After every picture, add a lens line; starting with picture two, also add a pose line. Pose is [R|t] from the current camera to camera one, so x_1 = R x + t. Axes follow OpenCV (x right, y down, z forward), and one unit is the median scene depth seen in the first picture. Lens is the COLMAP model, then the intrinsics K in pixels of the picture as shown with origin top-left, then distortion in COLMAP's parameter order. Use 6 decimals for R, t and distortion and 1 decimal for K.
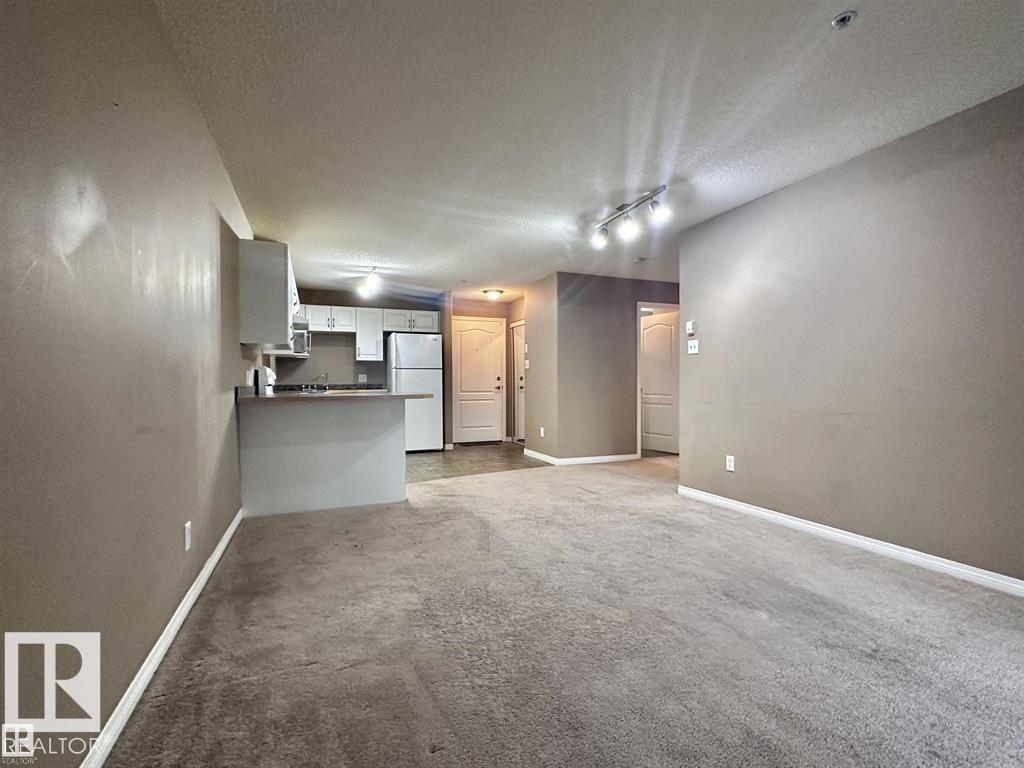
lens RADIAL K [[477.3, 0, 512.0], [0, 477.3, 384.0], [0, 0, 1]] dist [-0.000388, 0.000036]
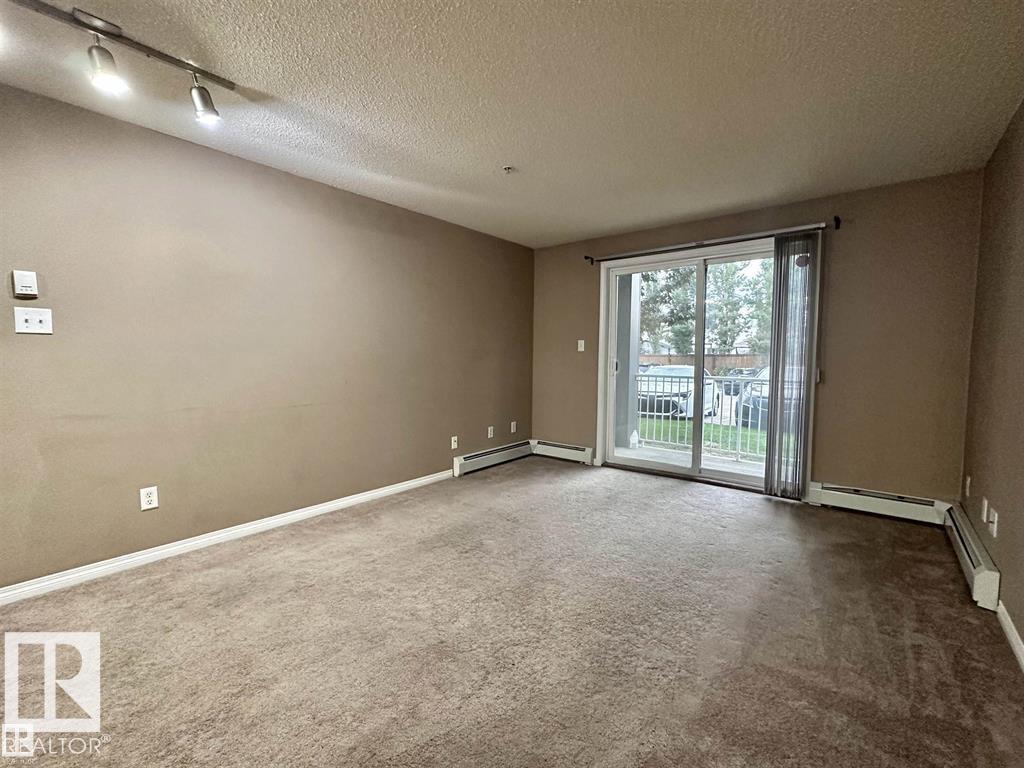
lens RADIAL K [[444.0, 0, 512.0], [0, 444.0, 384.0], [0, 0, 1]] dist [-0.001023, -0.000094]
pose [[-0.473213, -0.057744, 0.879053, -0.385423], [-0.004721, 0.998001, 0.063017, -0.047950], [-0.880935, 0.025670, -0.472540, 0.904387]]
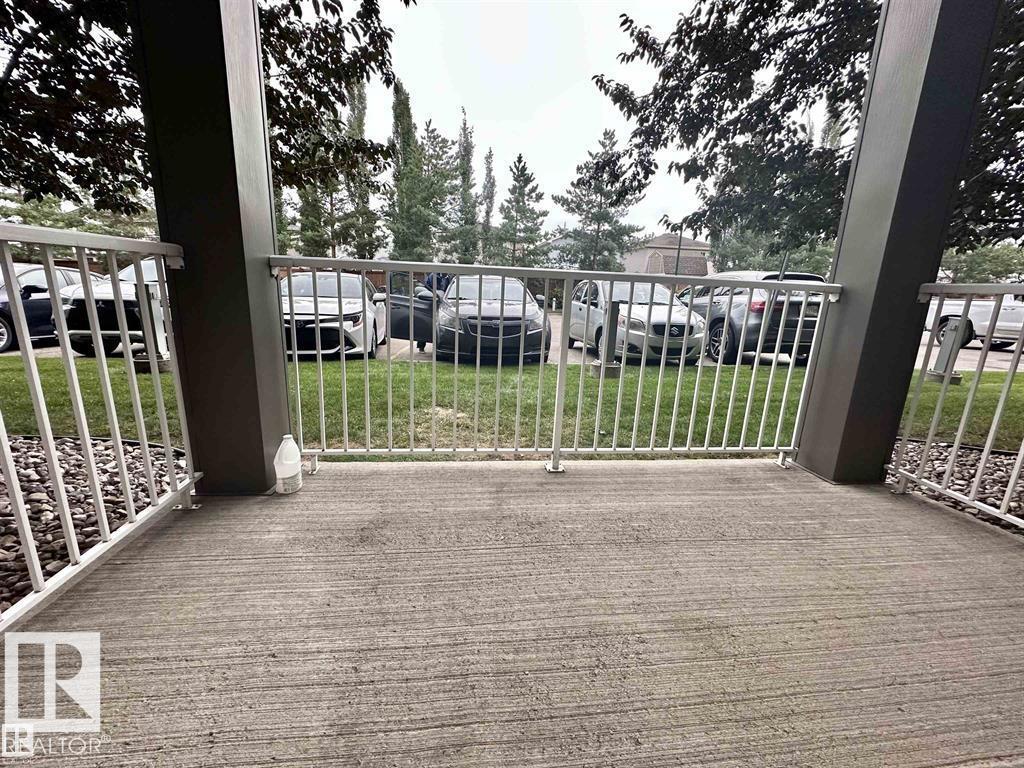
lens RADIAL K [[408.7, 0, 512.0], [0, 408.7, 384.0], [0, 0, 1]] dist [0.000757, 0.000100]
pose [[-0.964582, -0.096234, 0.245602, 0.567604], [-0.037138, 0.971348, 0.234742, 0.050684], [-0.261155, 0.217306, -0.940519, 0.009015]]
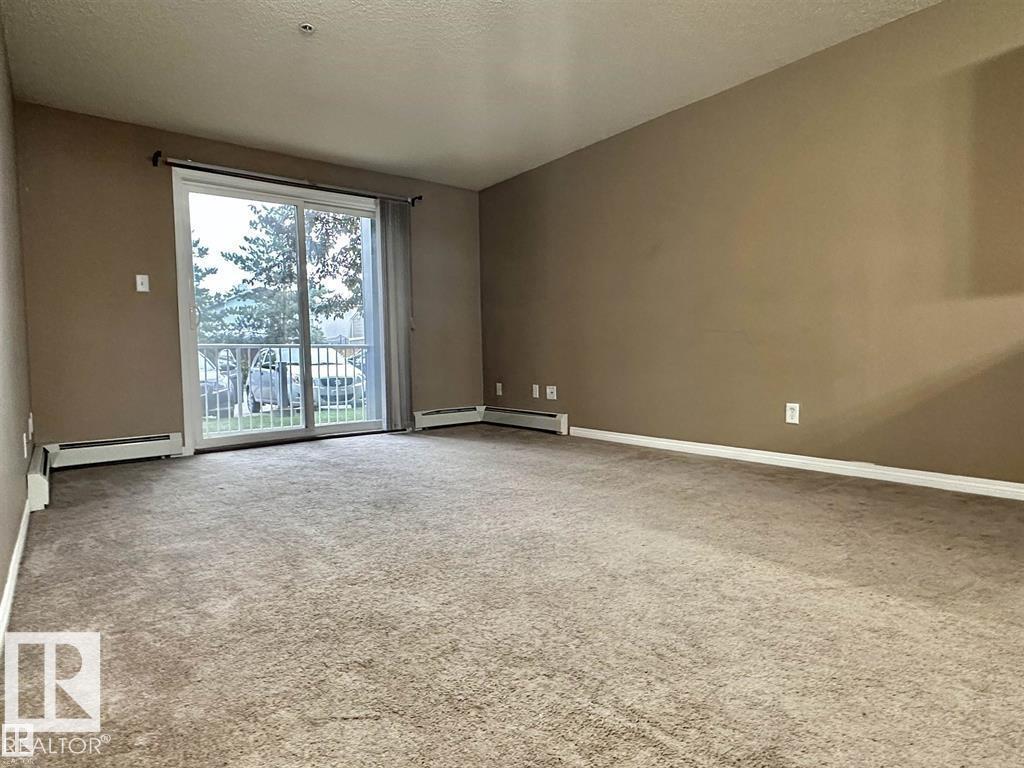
lens RADIAL K [[579.1, 0, 512.0], [0, 579.1, 384.0], [0, 0, 1]] dist [0.000038, -0.000041]
pose [[-0.961054, 0.033879, -0.274276, 0.322827], [0.020553, 0.998471, 0.051315, 0.078527], [0.275595, 0.043679, -0.960281, 1.414835]]
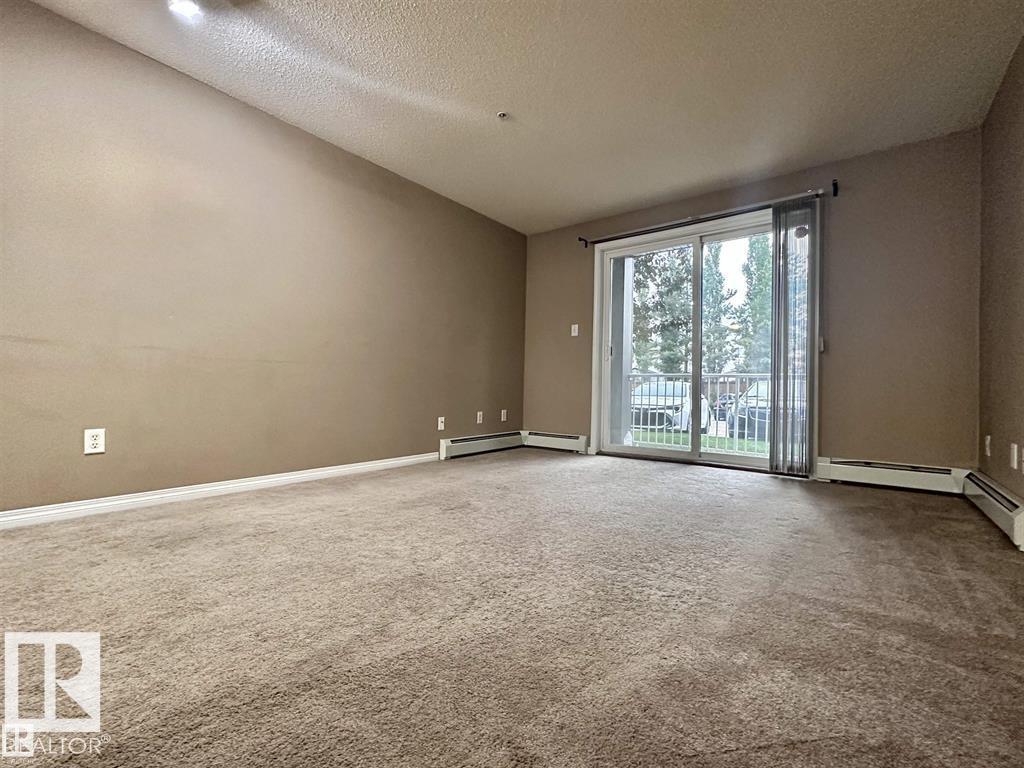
lens RADIAL K [[444.0, 0, 512.0], [0, 444.0, 384.0], [0, 0, 1]] dist [-0.001023, -0.000094]
pose [[-0.494034, 0.000333, 0.869443, -0.338387], [-0.017521, 0.999793, -0.010339, 0.095810], [-0.869266, -0.020341, -0.493925, 0.882743]]
